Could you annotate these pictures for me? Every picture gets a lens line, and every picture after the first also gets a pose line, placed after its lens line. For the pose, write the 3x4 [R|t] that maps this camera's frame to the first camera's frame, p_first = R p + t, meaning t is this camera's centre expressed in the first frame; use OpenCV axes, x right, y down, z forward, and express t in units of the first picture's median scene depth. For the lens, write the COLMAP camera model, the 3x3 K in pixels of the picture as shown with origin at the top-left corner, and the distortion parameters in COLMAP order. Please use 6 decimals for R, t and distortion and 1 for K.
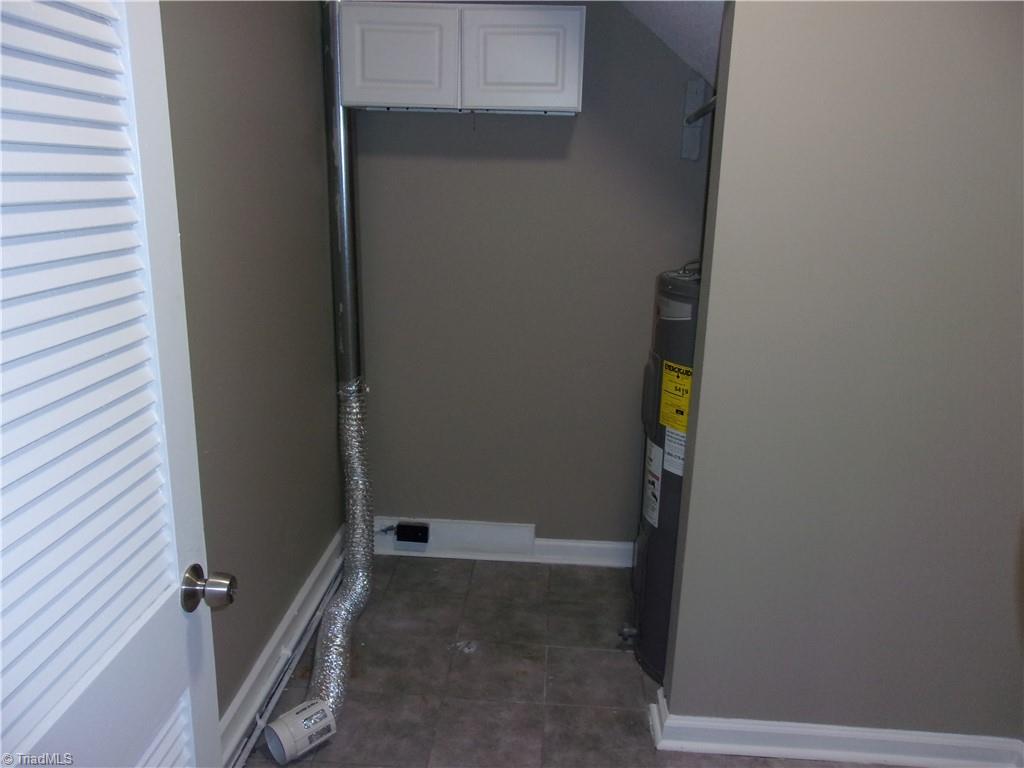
lens RADIAL K [[803.1, 0, 510.8], [0, 803.1, 381.3], [0, 0, 1]] dist [-0.008611, 0.029966]
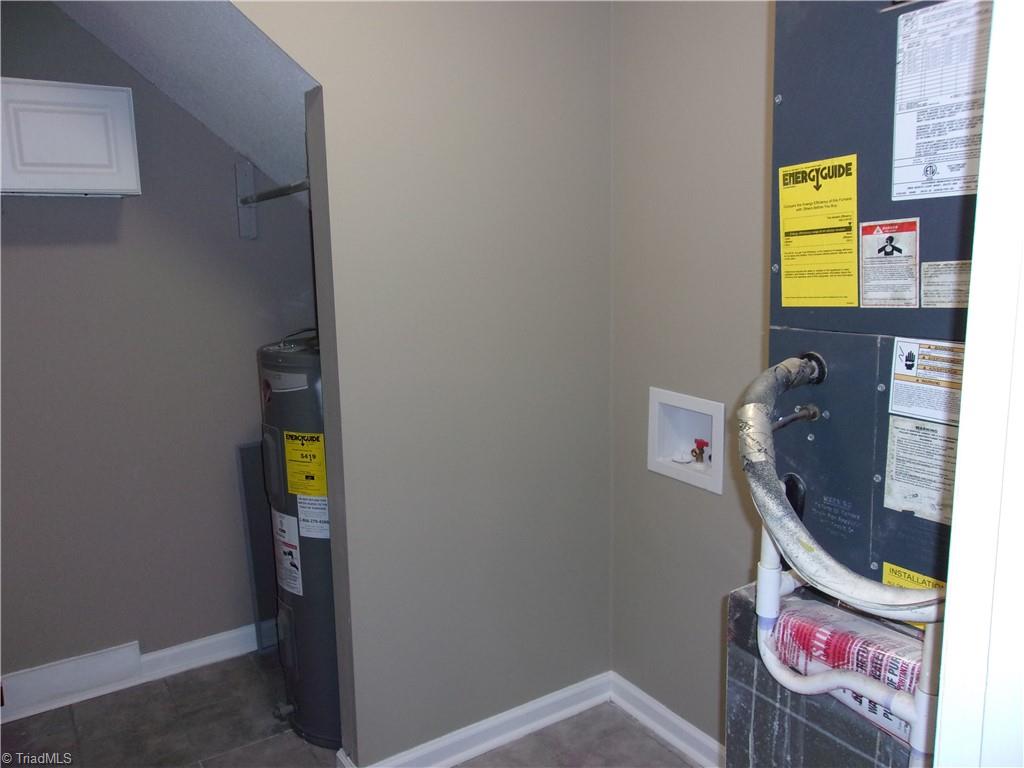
lens RADIAL K [[803.1, 0, 510.3], [0, 803.1, 384.2], [0, 0, 1]] dist [-0.008611, 0.029966]
pose [[0.801972, -0.145192, 0.579448, -0.154821], [0.190004, 0.981636, -0.017003, -0.012412], [-0.566338, 0.123734, 0.814832, -0.007368]]
